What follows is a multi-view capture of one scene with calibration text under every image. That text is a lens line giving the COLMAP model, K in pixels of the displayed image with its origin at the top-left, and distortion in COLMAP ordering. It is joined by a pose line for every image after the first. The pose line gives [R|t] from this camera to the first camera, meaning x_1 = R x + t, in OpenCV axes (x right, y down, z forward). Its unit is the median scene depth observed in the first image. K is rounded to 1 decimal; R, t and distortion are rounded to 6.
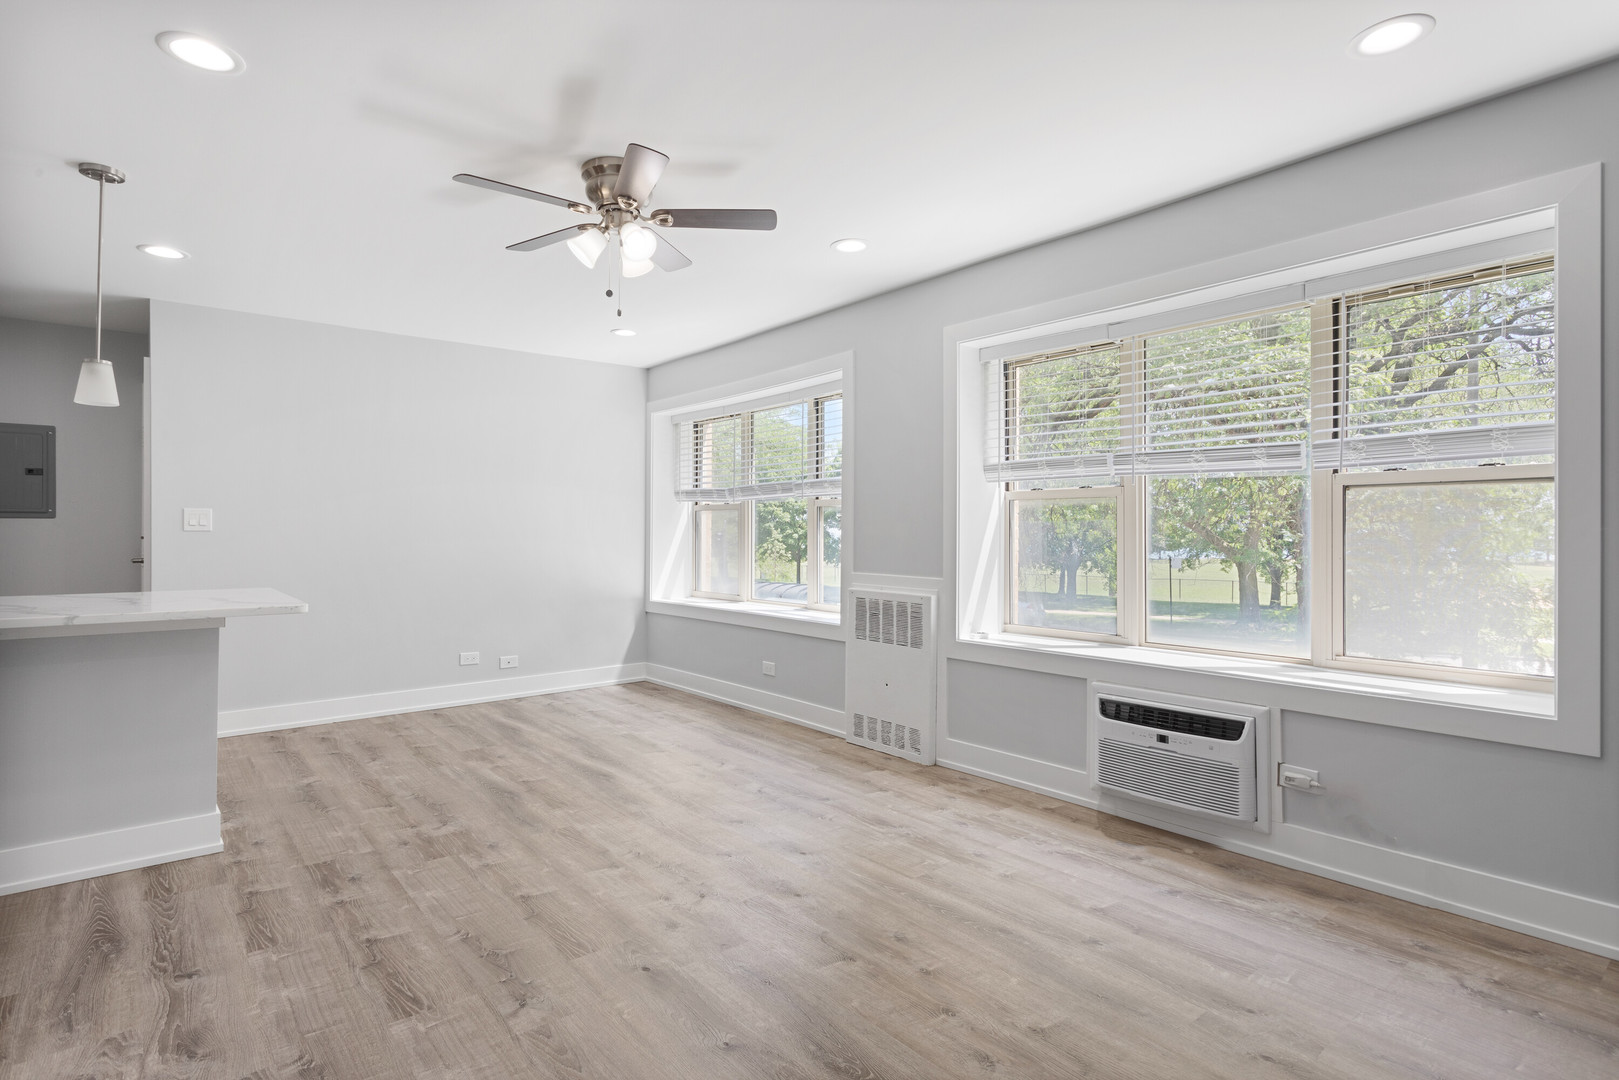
lens RADIAL K [[815.6, 0, 819.2], [0, 815.6, 541.3], [0, 0, 1]] dist [-0.004507, 0.003239]
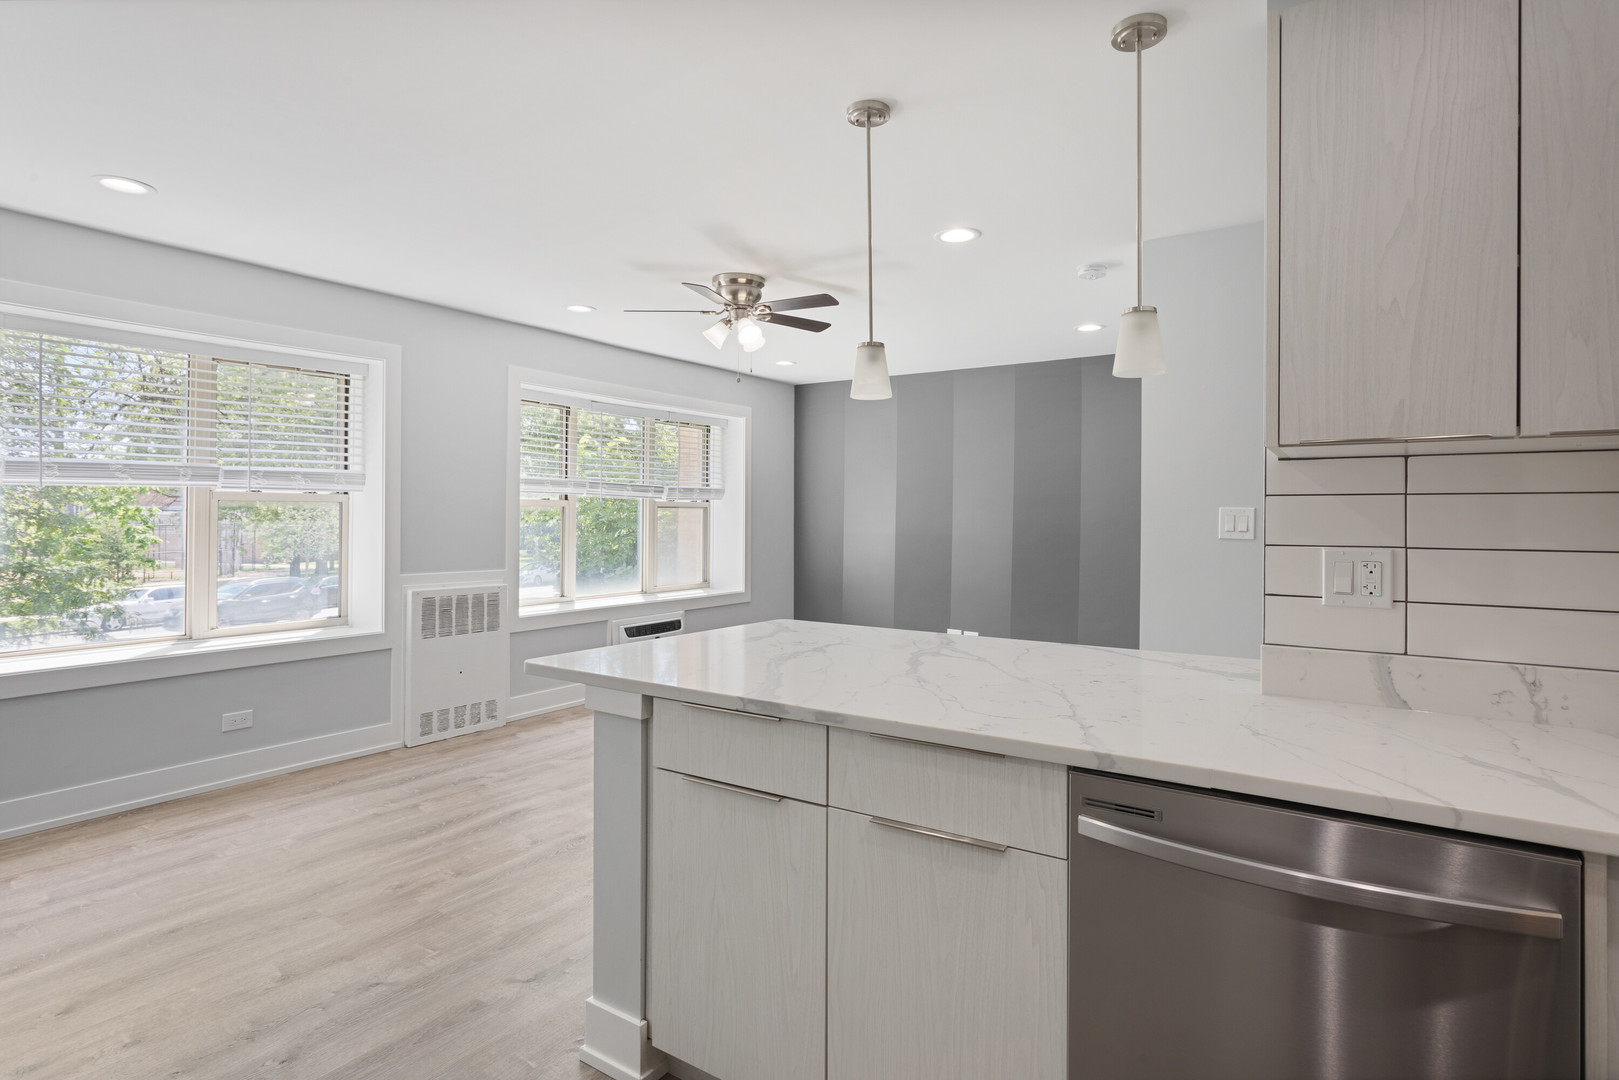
lens RADIAL K [[815.6, 0, 813.4], [0, 815.6, 526.4], [0, 0, 1]] dist [-0.004507, 0.003239]
pose [[-0.271826, -0.013942, 0.962245, -1.459552], [0.001820, 0.999886, 0.015002, -0.046834], [-0.962345, 0.005829, -0.271770, 1.126388]]
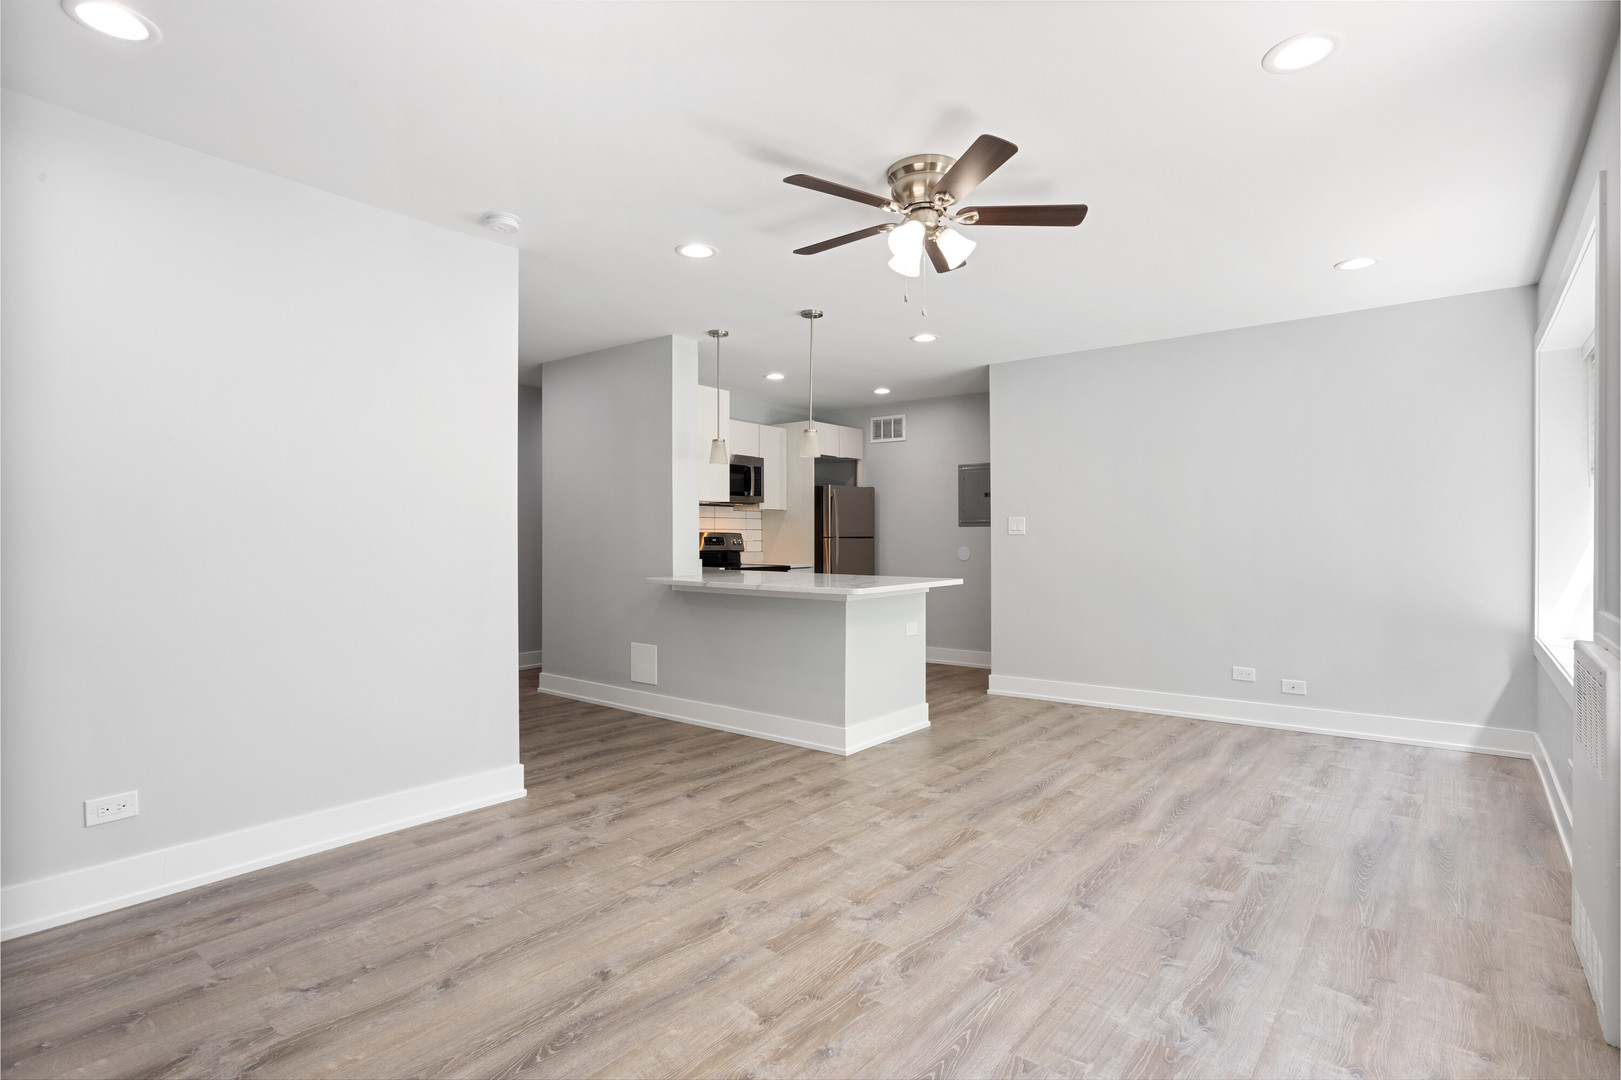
lens RADIAL K [[816.6, 0, 811.8], [0, 816.6, 537.5], [0, 0, 1]] dist [-0.004507, 0.003239]
pose [[0.196391, -0.001956, -0.980524, 0.623686], [-0.007807, 0.999963, -0.003558, -0.001138], [0.980495, 0.008354, 0.196368, 0.602602]]
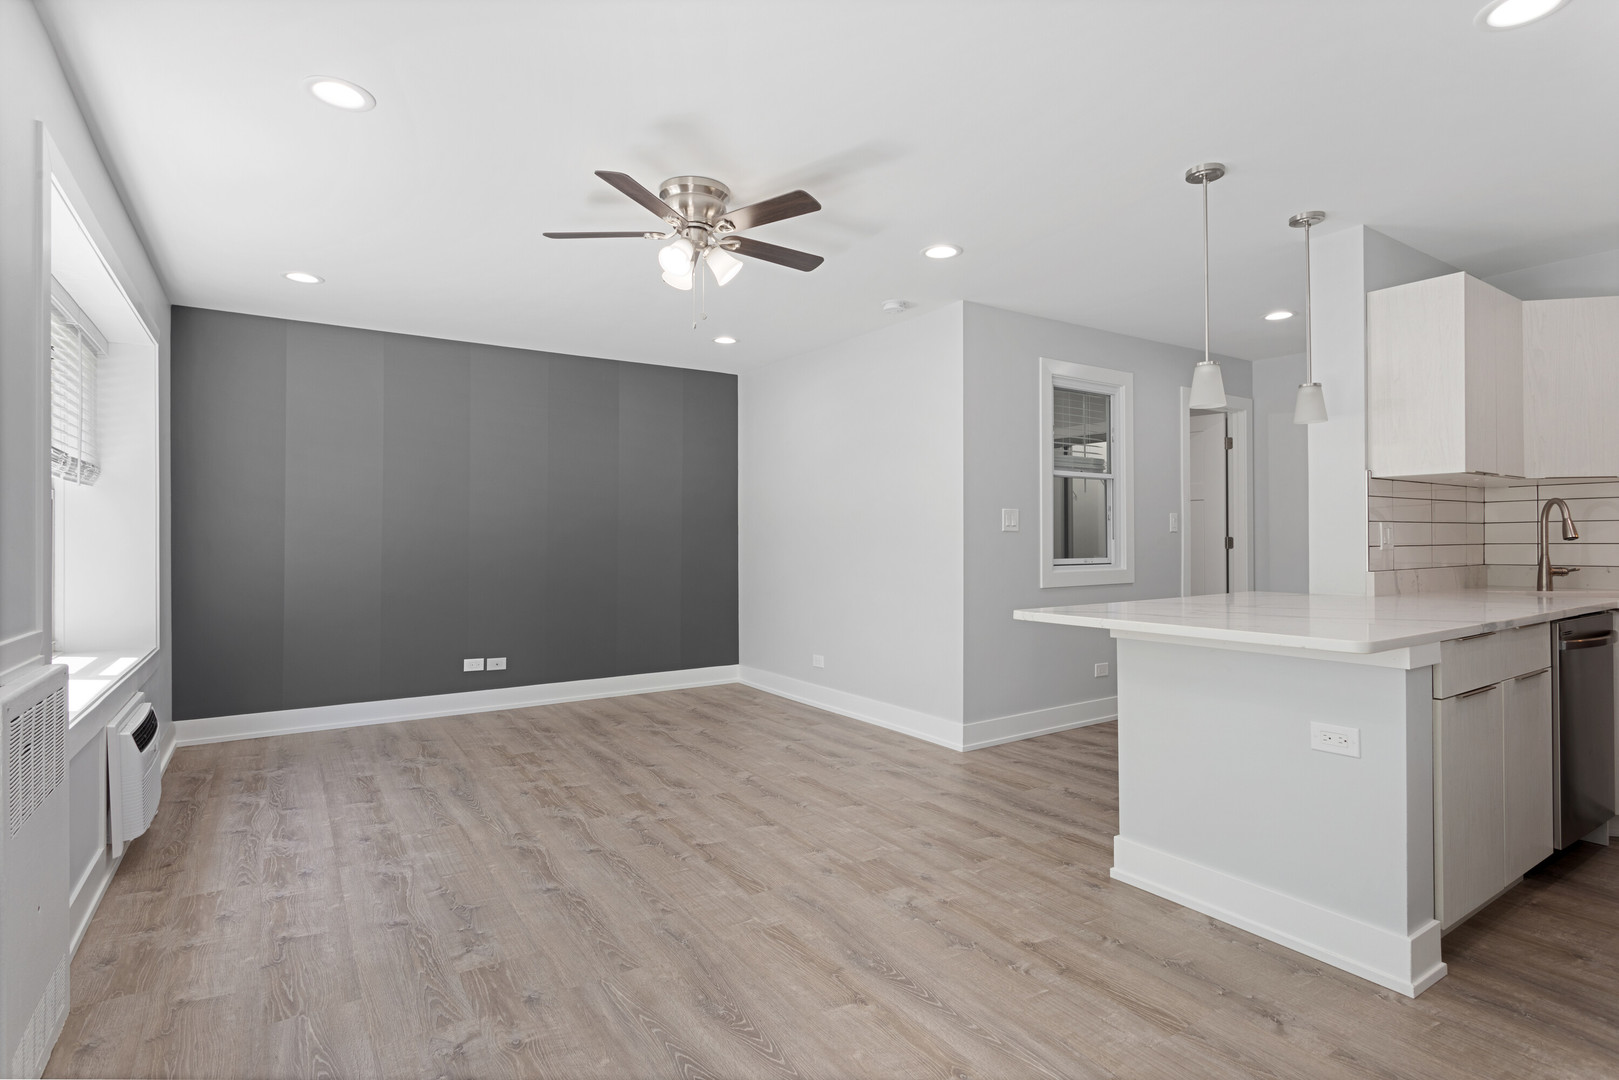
lens RADIAL K [[815.6, 0, 807.4], [0, 815.6, 534.9], [0, 0, 1]] dist [-0.004507, 0.003239]
pose [[-0.992229, 0.003793, 0.124366, -0.466326], [0.004334, 0.999982, 0.004077, -0.013829], [-0.124348, 0.004585, -0.992228, 1.811340]]
